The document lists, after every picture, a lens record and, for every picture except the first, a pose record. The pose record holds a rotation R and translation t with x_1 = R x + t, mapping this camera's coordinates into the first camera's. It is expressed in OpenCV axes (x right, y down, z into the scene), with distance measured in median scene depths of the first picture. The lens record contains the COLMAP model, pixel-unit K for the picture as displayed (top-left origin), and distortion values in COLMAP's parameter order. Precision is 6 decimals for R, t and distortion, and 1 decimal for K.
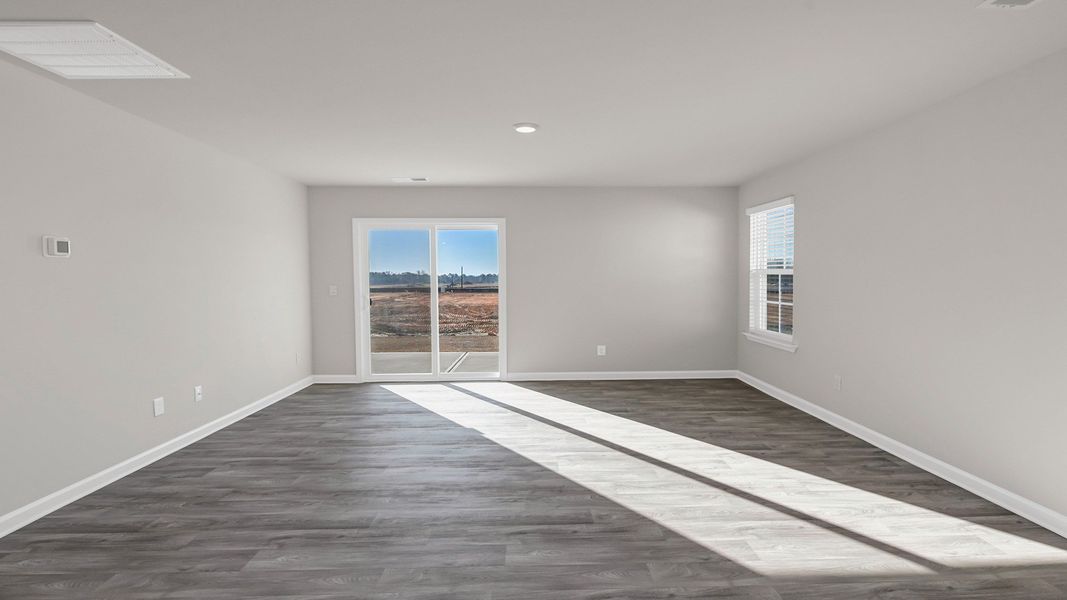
lens RADIAL K [[549.0, 0, 542.9], [0, 549.0, 291.3], [0, 0, 1]] dist [0.005245, -0.005223]
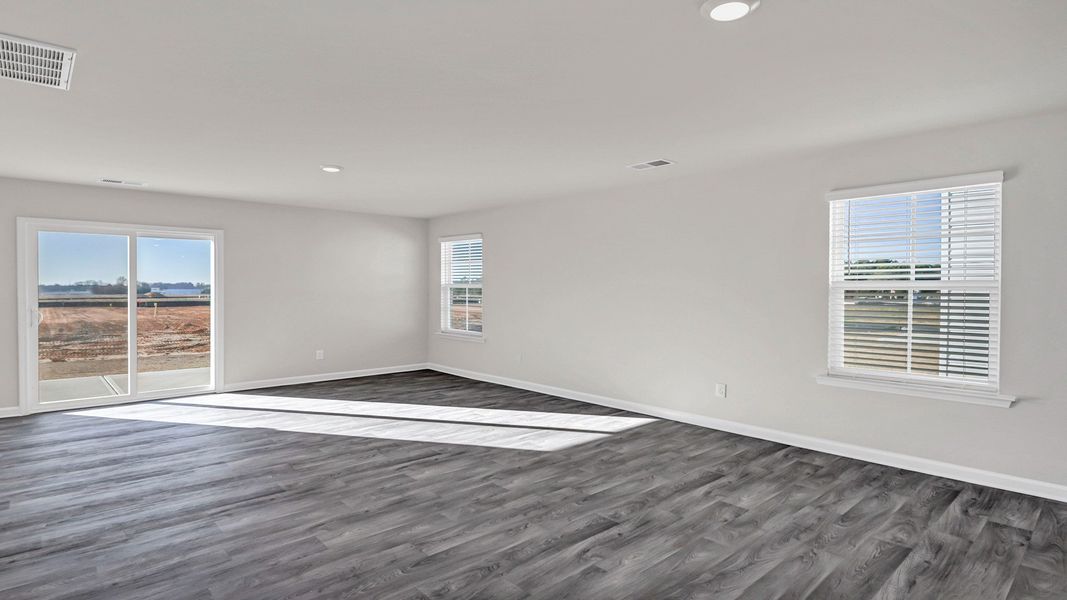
lens RADIAL K [[549.0, 0, 525.9], [0, 549.0, 299.5], [0, 0, 1]] dist [0.005245, -0.005223]
pose [[0.769144, -0.008410, 0.639020, -0.365158], [0.012062, 0.999926, -0.001358, 0.001709], [-0.638961, 0.008753, 0.769189, -0.164996]]
